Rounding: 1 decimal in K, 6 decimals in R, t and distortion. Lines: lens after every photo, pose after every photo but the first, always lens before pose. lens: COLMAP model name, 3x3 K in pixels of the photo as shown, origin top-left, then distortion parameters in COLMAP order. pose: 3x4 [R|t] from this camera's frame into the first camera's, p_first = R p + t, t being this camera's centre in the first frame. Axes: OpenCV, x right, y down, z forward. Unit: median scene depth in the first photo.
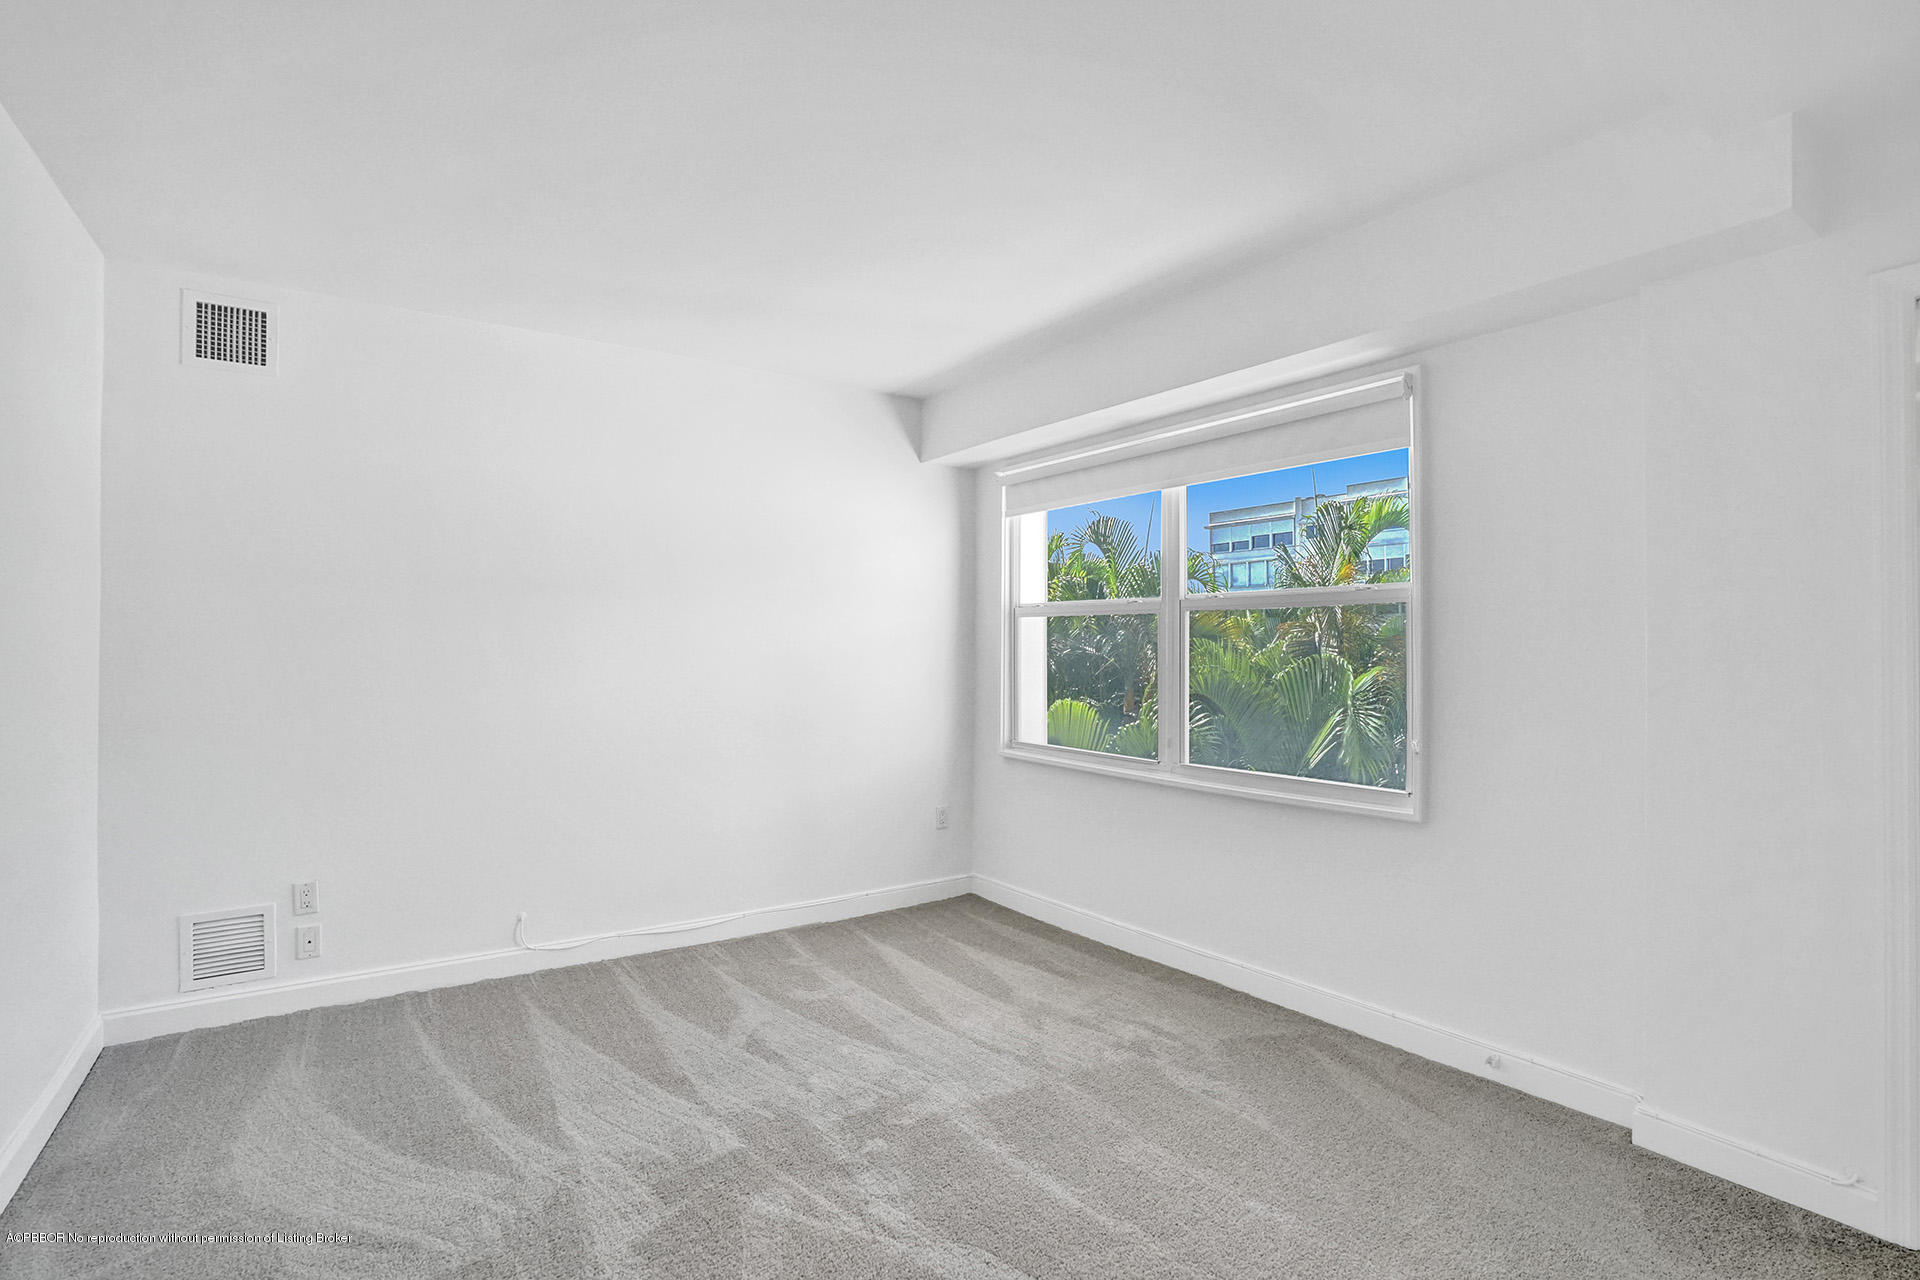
lens RADIAL K [[891.9, 0, 976.3], [0, 891.9, 632.9], [0, 0, 1]] dist [-0.060881, 0.023644]
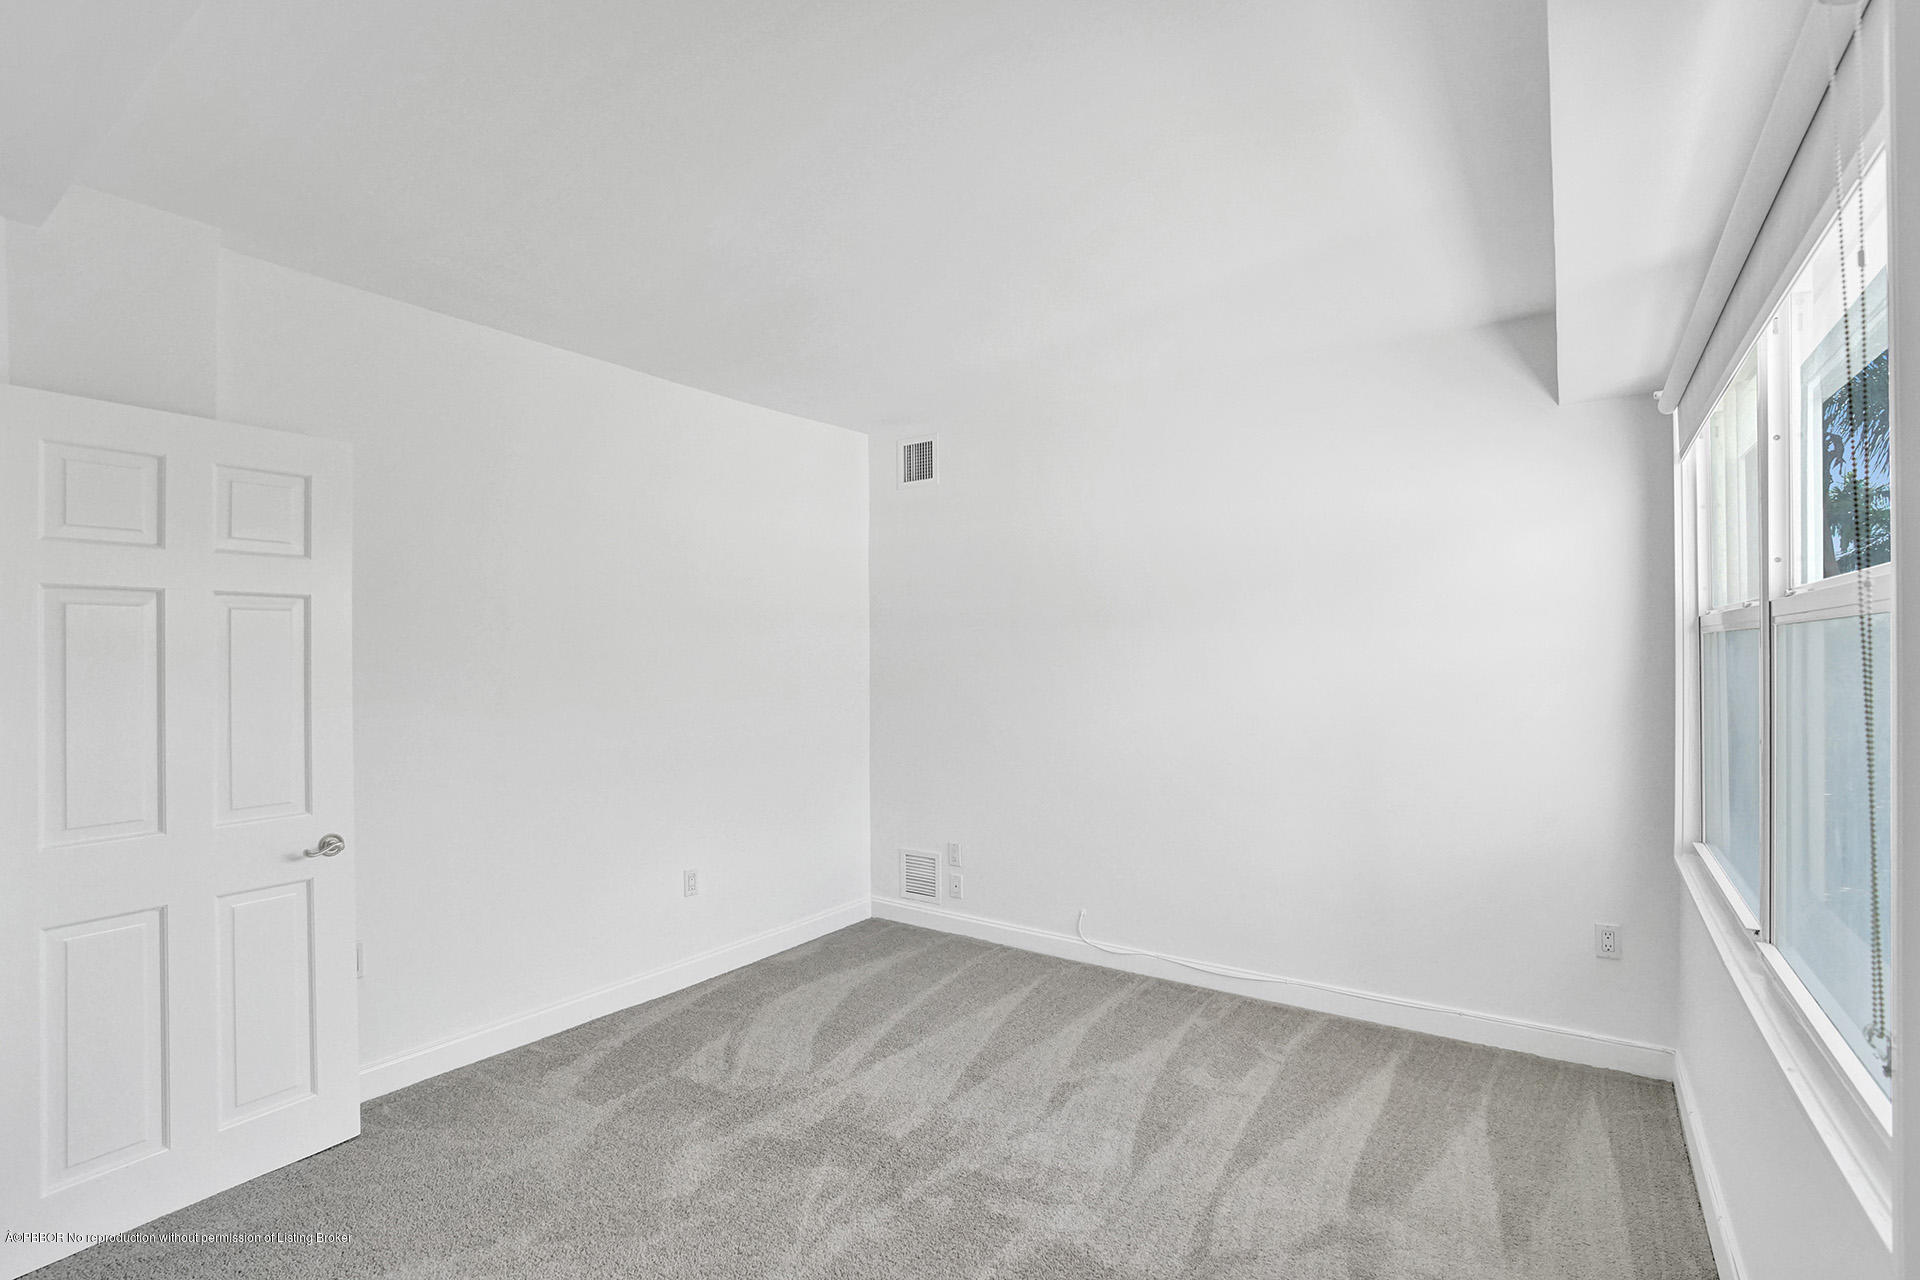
lens RADIAL K [[923.8, 0, 966.9], [0, 923.8, 631.5], [0, 0, 1]] dist [-0.064632, 0.027826]
pose [[0.329005, -0.032518, -0.943768, 0.649590], [0.024396, 0.999366, -0.025929, -0.014900], [0.944013, -0.014494, 0.329590, 0.533875]]
